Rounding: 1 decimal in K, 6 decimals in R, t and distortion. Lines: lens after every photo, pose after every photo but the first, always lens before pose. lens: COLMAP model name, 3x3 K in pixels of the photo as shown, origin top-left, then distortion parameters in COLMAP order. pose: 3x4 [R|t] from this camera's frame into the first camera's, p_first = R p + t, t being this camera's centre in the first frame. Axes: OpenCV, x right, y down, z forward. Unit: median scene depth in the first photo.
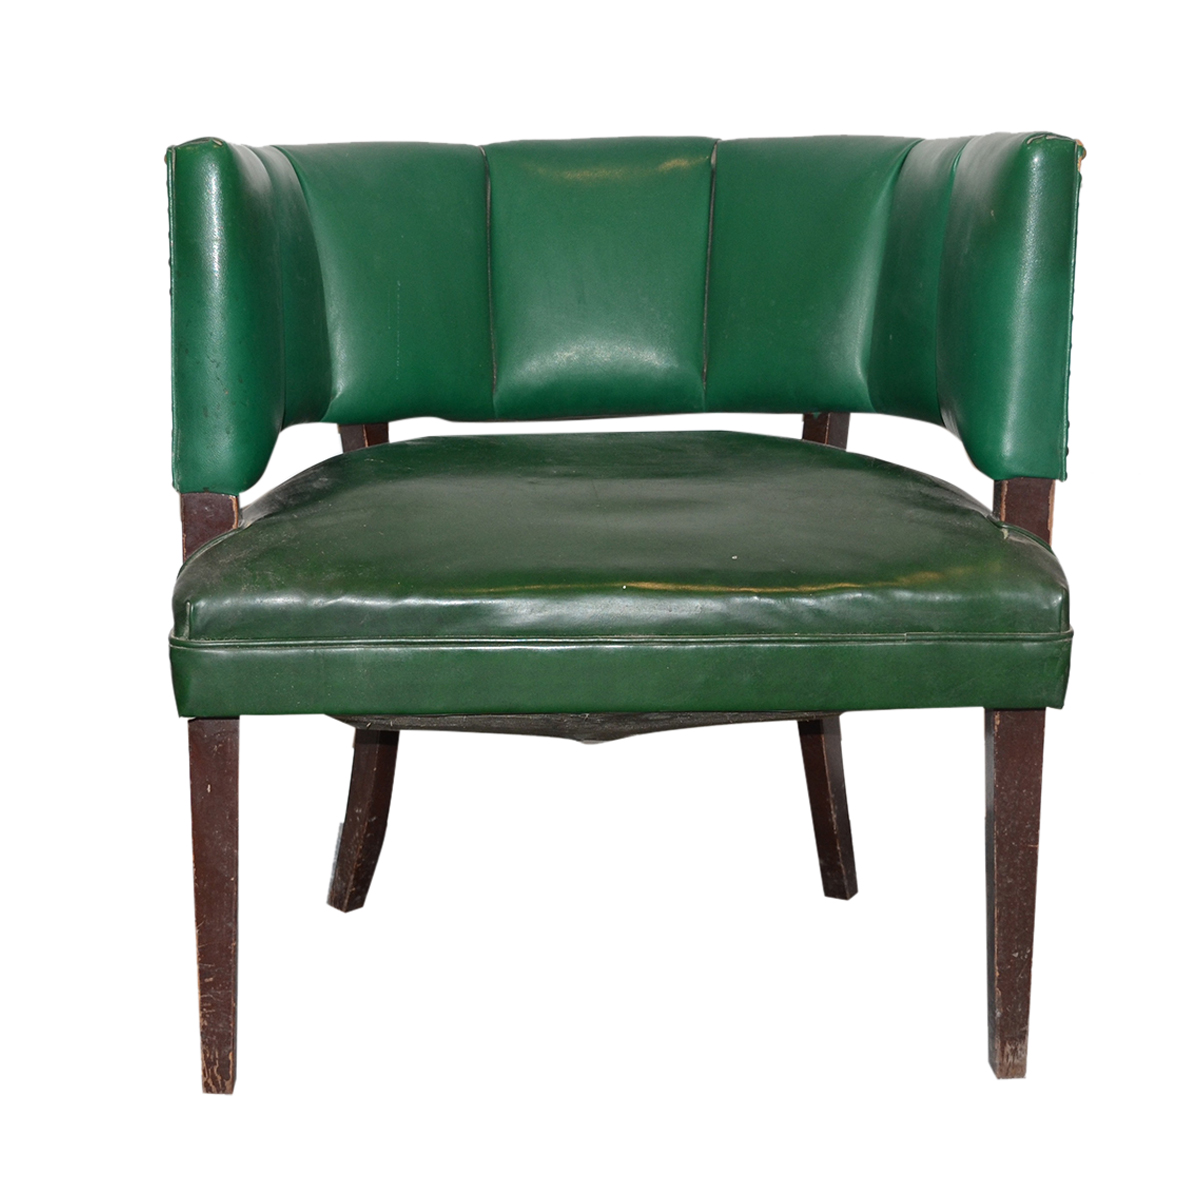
lens RADIAL K [[2146.8, 0, 617.1], [0, 2146.8, 593.9], [0, 0, 1]] dist [-0.004920, 0.000000]
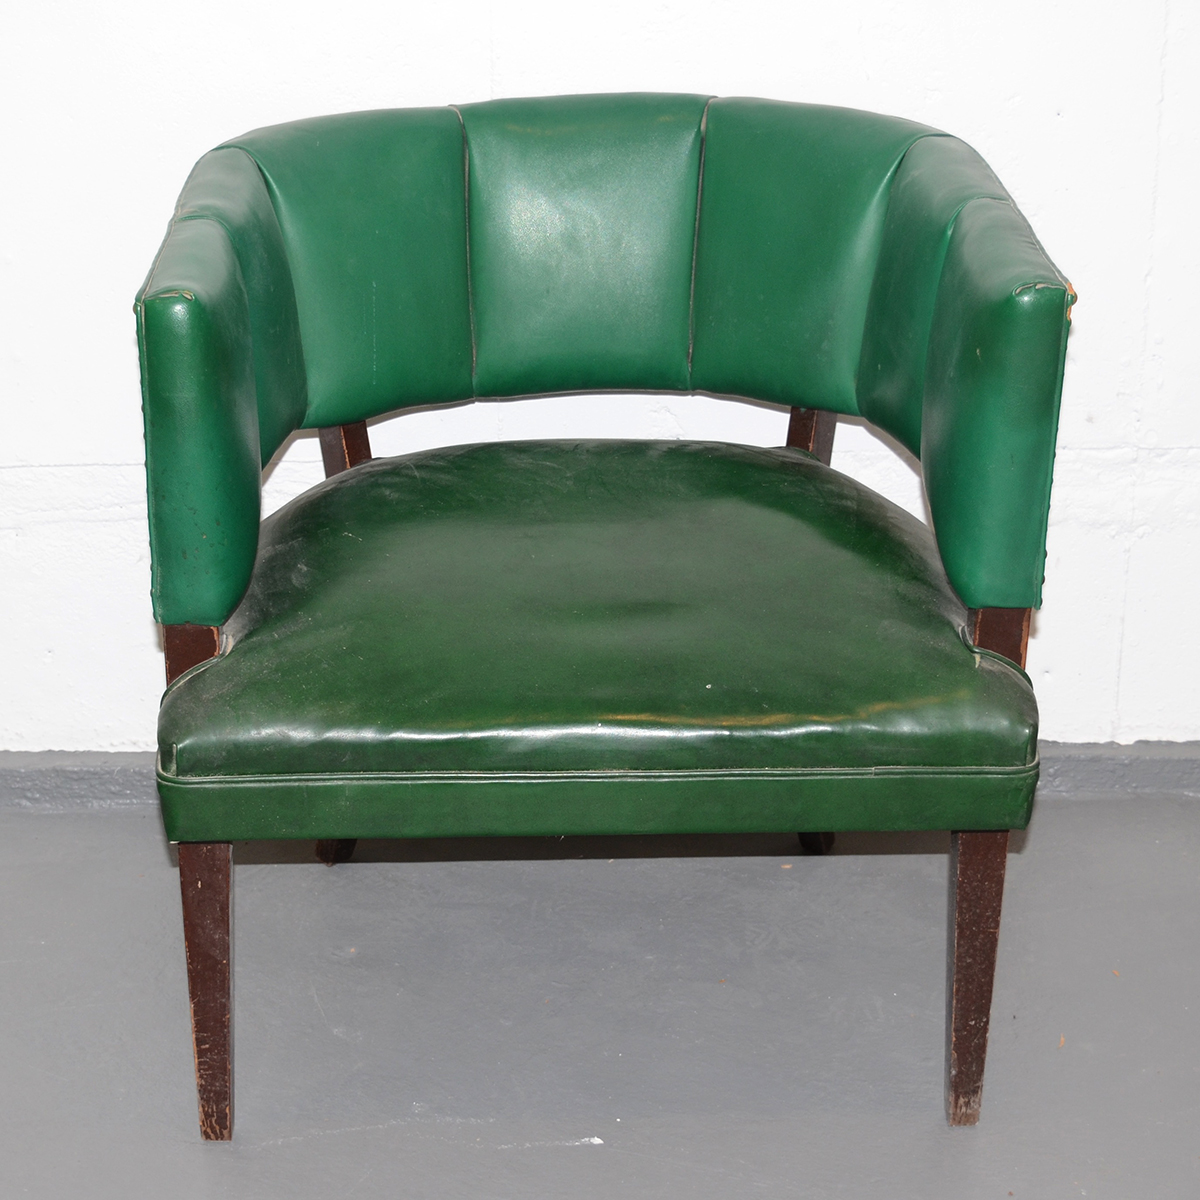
lens RADIAL K [[2303.3, 0, 586.6], [0, 2303.3, 553.0], [0, 0, 1]] dist [0.023538, 0.000000]
pose [[0.999876, 0.008716, -0.013082, 0.010435], [-0.005420, 0.972335, 0.233529, -0.323477], [0.014756, -0.233429, 0.972262, -0.045332]]
